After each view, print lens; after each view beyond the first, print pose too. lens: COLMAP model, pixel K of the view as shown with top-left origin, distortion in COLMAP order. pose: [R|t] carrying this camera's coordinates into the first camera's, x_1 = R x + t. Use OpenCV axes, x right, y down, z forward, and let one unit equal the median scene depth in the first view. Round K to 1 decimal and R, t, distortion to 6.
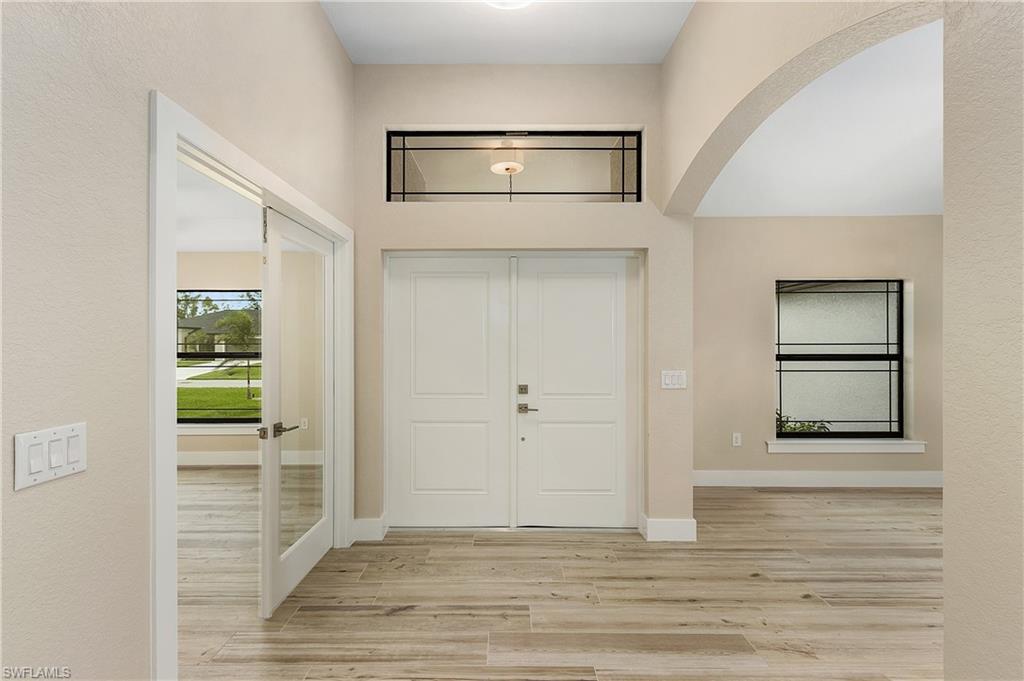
lens RADIAL K [[469.6, 0, 491.8], [0, 469.6, 344.8], [0, 0, 1]] dist [0.002932, -0.001203]
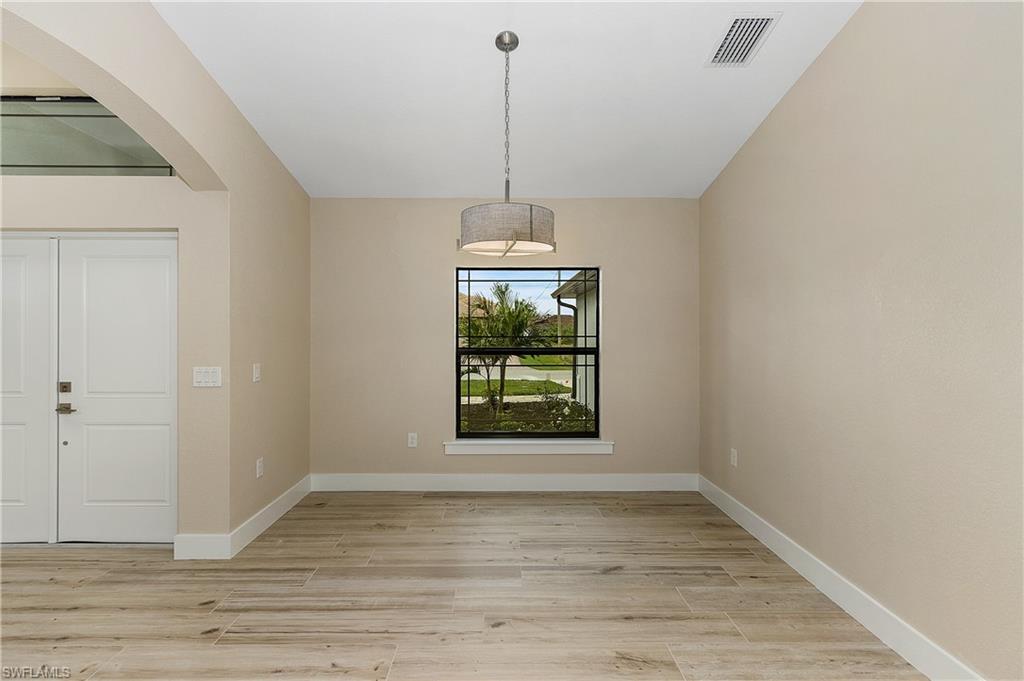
lens RADIAL K [[469.6, 0, 525.1], [0, 469.6, 337.0], [0, 0, 1]] dist [0.002932, -0.001203]
pose [[0.999776, 0.002756, 0.020972, 0.715342], [-0.002815, 0.999992, 0.002769, -0.003406], [-0.020965, -0.002828, 0.999776, 0.076671]]
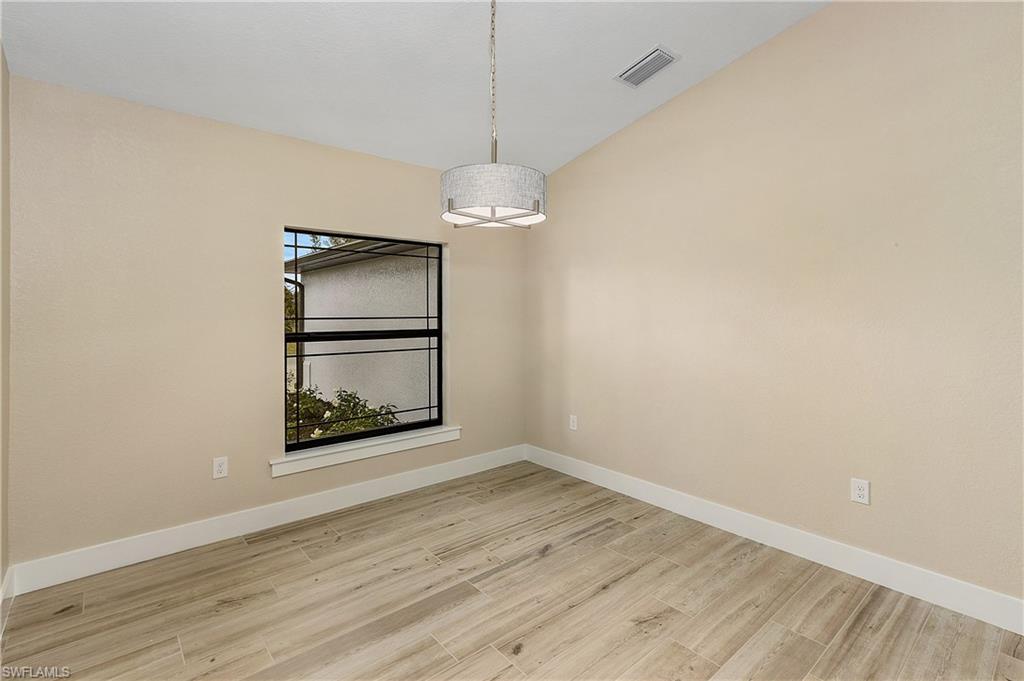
lens RADIAL K [[469.6, 0, 503.3], [0, 469.6, 314.6], [0, 0, 1]] dist [0.002932, -0.001203]
pose [[0.762807, 0.000865, 0.646626, 0.397360], [0.003105, 0.999983, -0.005001, -0.002650], [-0.646619, 0.005823, 0.762791, 0.257511]]
